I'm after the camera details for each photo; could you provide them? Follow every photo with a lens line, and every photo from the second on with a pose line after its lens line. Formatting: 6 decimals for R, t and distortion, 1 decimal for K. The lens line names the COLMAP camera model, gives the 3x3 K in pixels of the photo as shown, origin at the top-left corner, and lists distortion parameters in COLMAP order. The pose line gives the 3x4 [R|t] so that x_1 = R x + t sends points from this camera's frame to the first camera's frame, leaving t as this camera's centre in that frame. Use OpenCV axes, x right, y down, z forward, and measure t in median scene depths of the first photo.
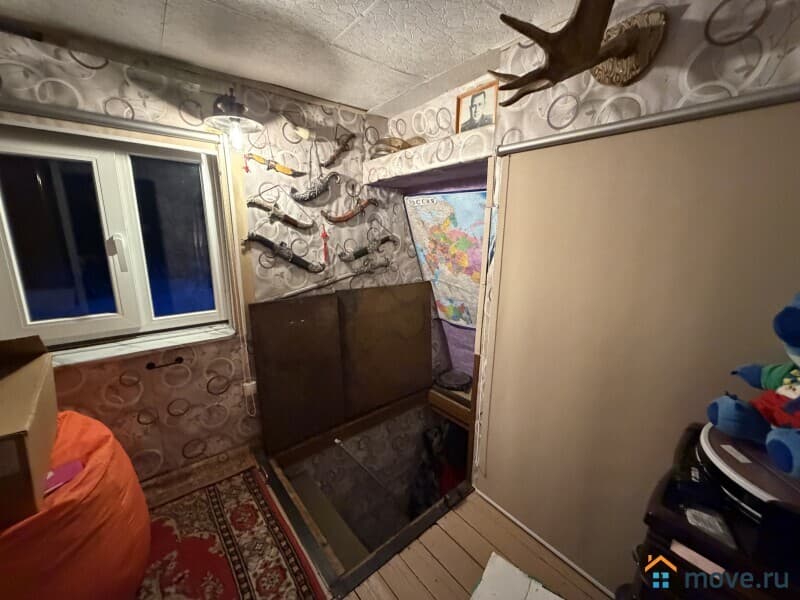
lens RADIAL K [[321.7, 0, 400.0], [0, 321.7, 300.0], [0, 0, 1]] dist [0.000177, -0.000262]
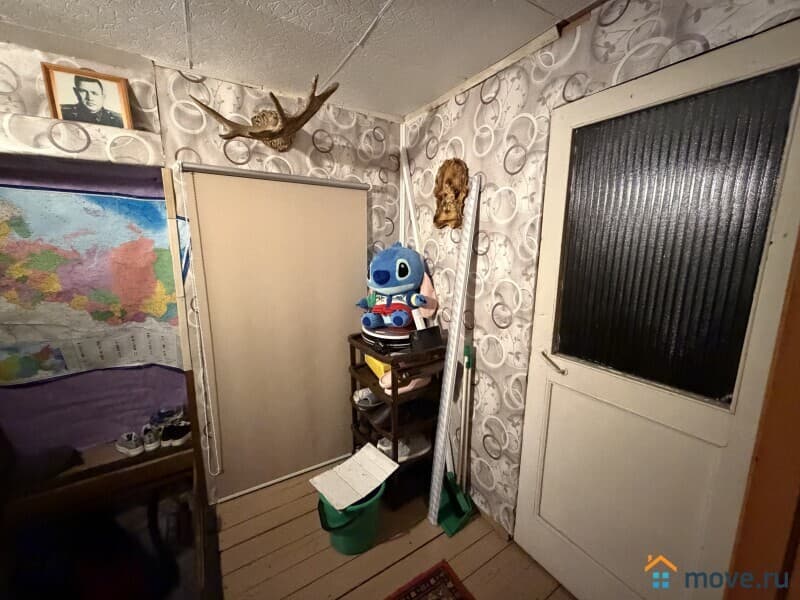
lens RADIAL K [[321.7, 0, 400.0], [0, 321.7, 300.0], [0, 0, 1]] dist [0.000177, -0.000262]
pose [[0.124130, -0.177605, 0.976242, -0.613186], [0.208901, 0.966478, 0.149267, -0.048026], [-0.970027, 0.185409, 0.157070, 0.208129]]
